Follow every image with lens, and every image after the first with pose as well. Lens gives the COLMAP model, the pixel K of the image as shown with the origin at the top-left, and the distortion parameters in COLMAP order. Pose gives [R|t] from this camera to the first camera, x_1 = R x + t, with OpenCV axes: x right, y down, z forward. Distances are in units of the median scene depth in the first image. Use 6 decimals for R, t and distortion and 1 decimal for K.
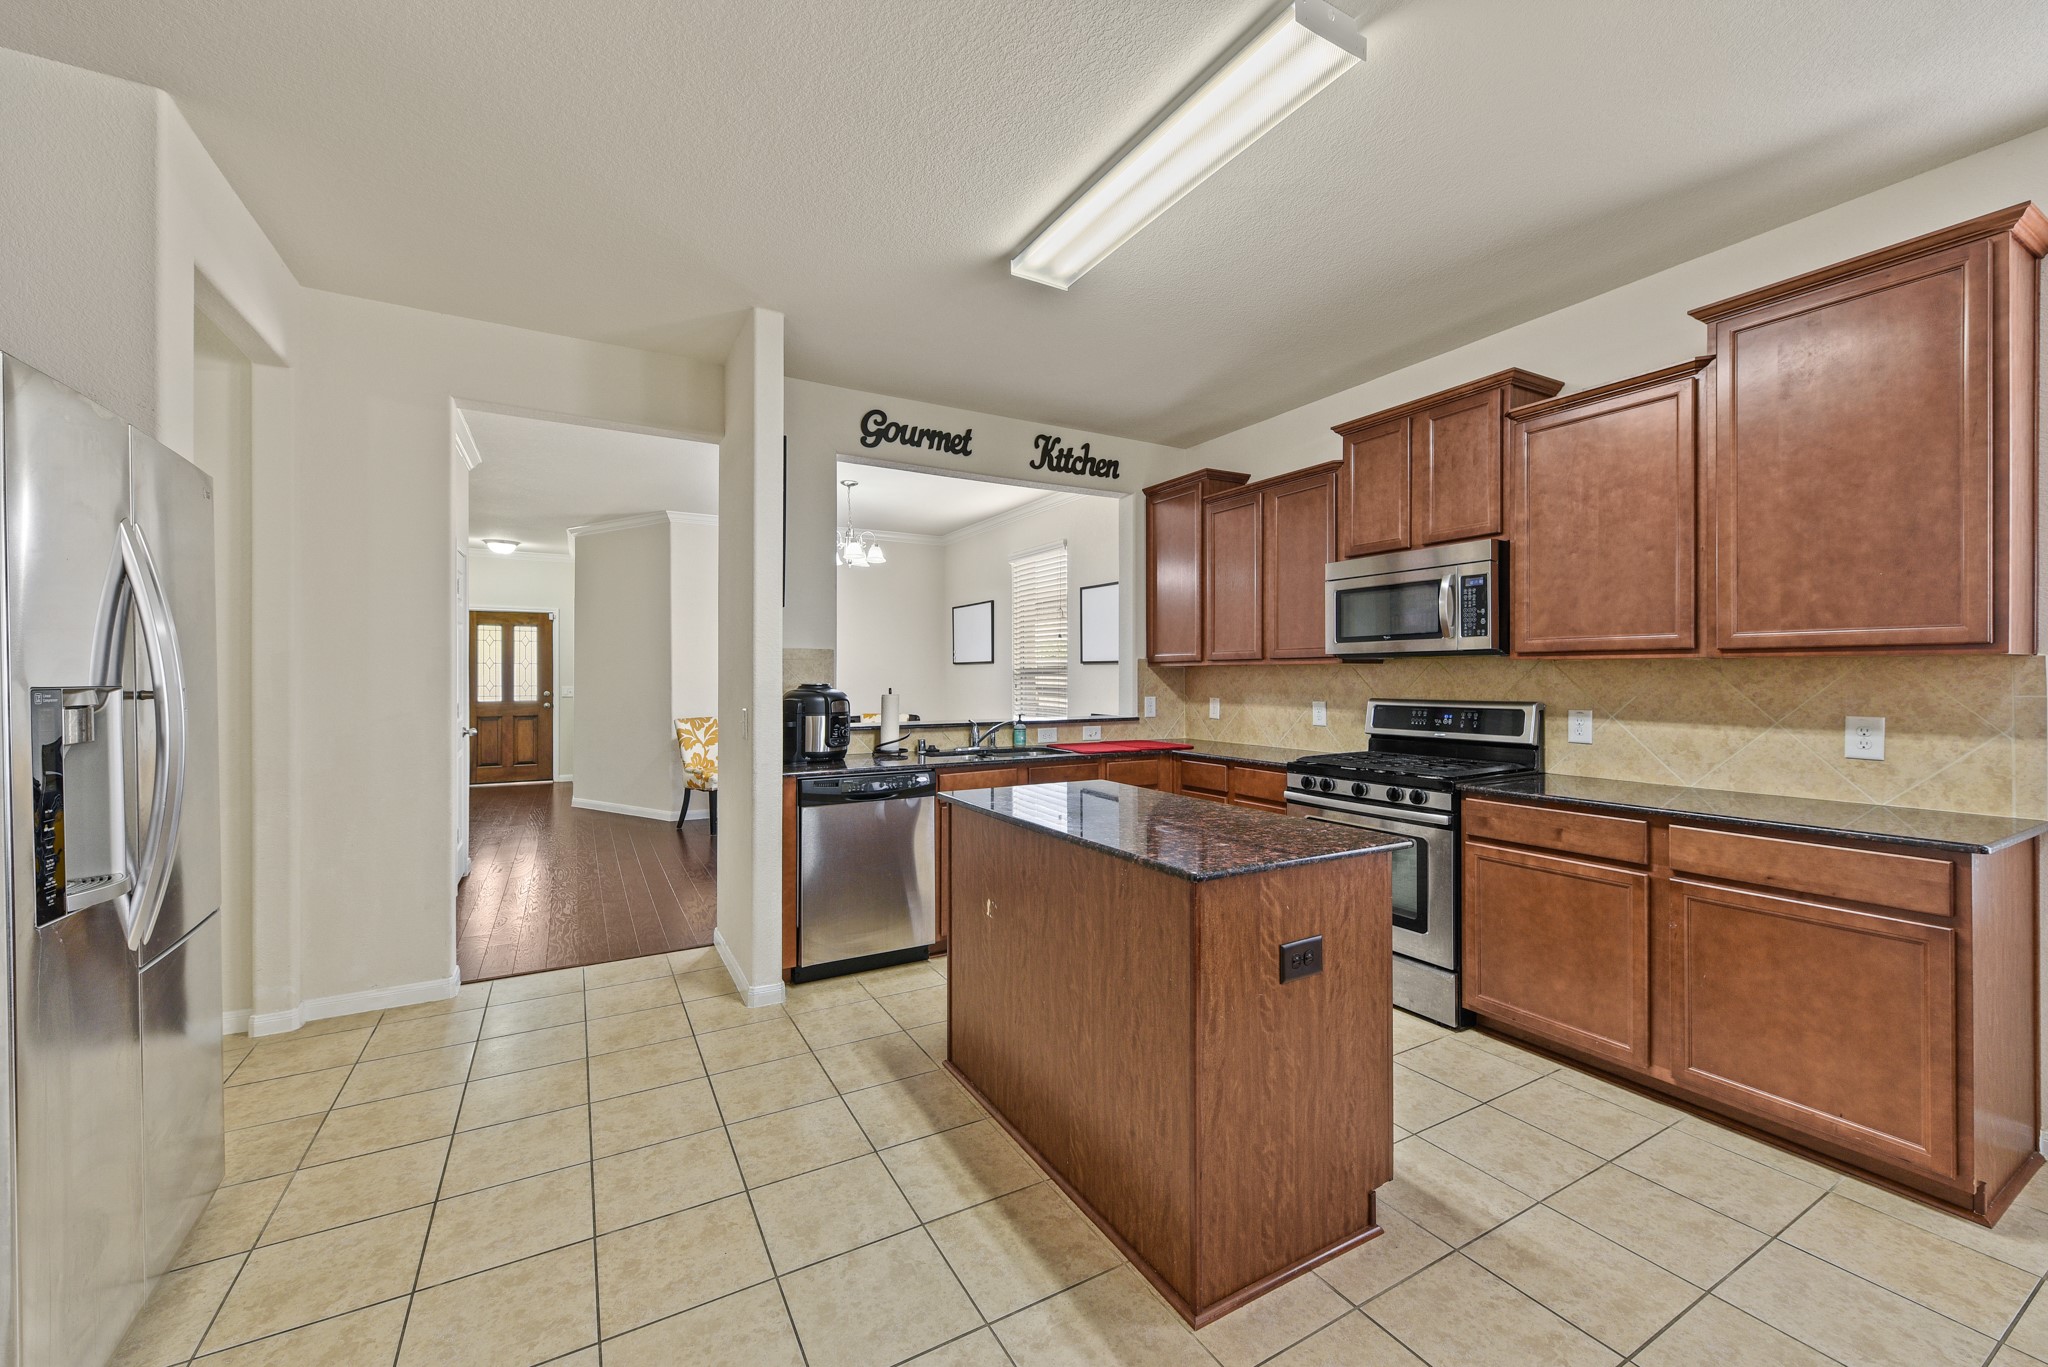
lens RADIAL K [[804.9, 0, 1025.7], [0, 804.9, 681.0], [0, 0, 1]] dist [-0.000385, -0.000028]
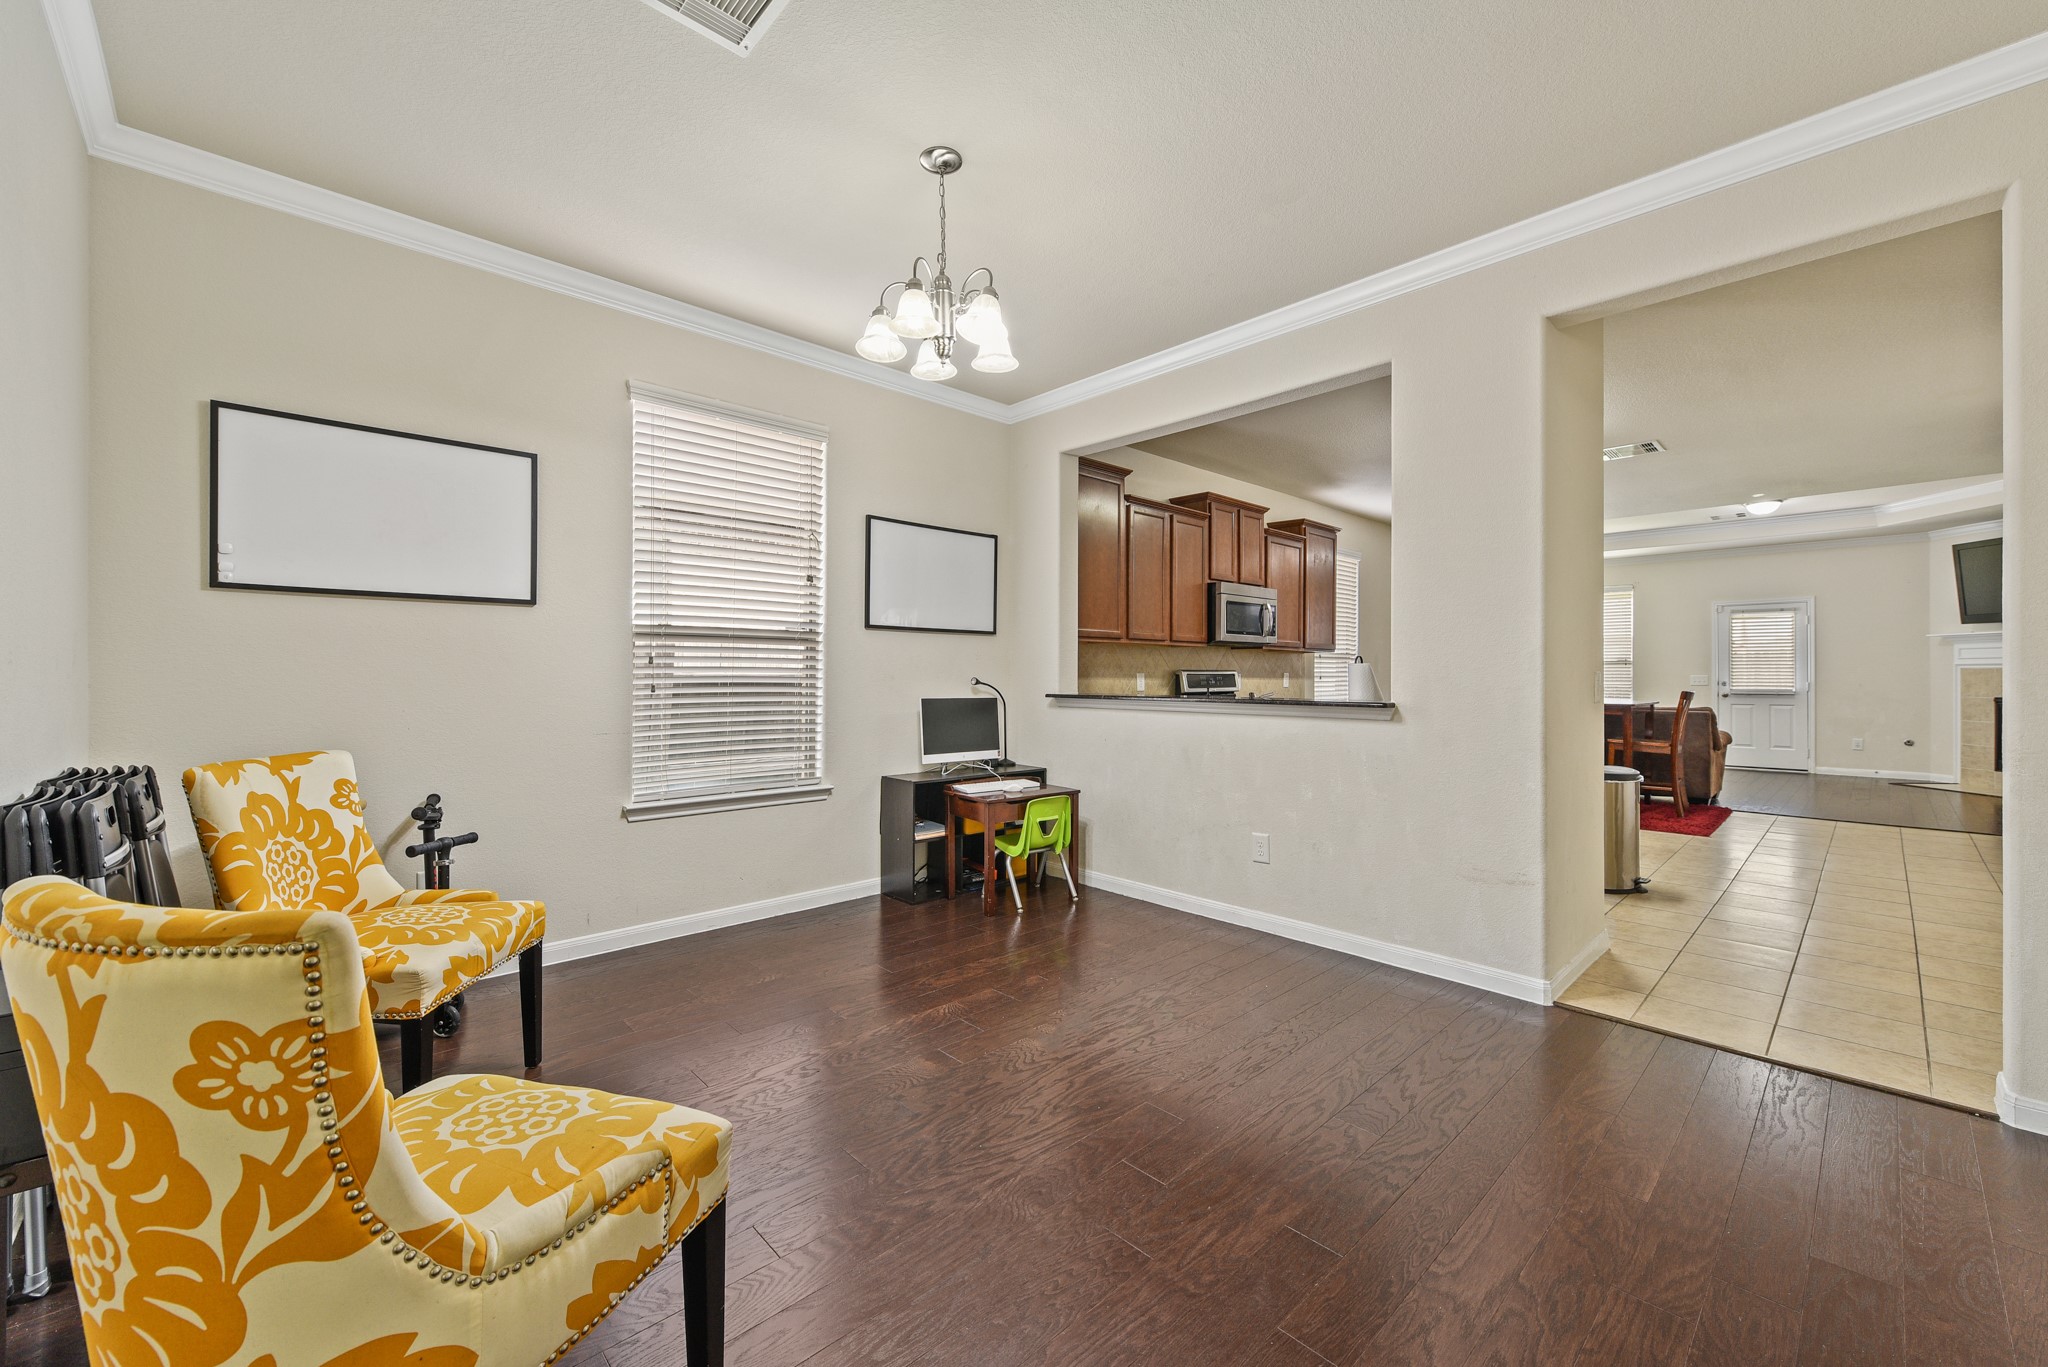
lens RADIAL K [[804.9, 0, 1029.6], [0, 804.9, 683.5], [0, 0, 1]] dist [-0.000385, -0.000028]
pose [[-0.238213, -0.009460, 0.971167, -0.982441], [0.003896, 0.999935, 0.010695, 0.029429], [-0.971205, 0.006332, -0.238161, 1.638325]]
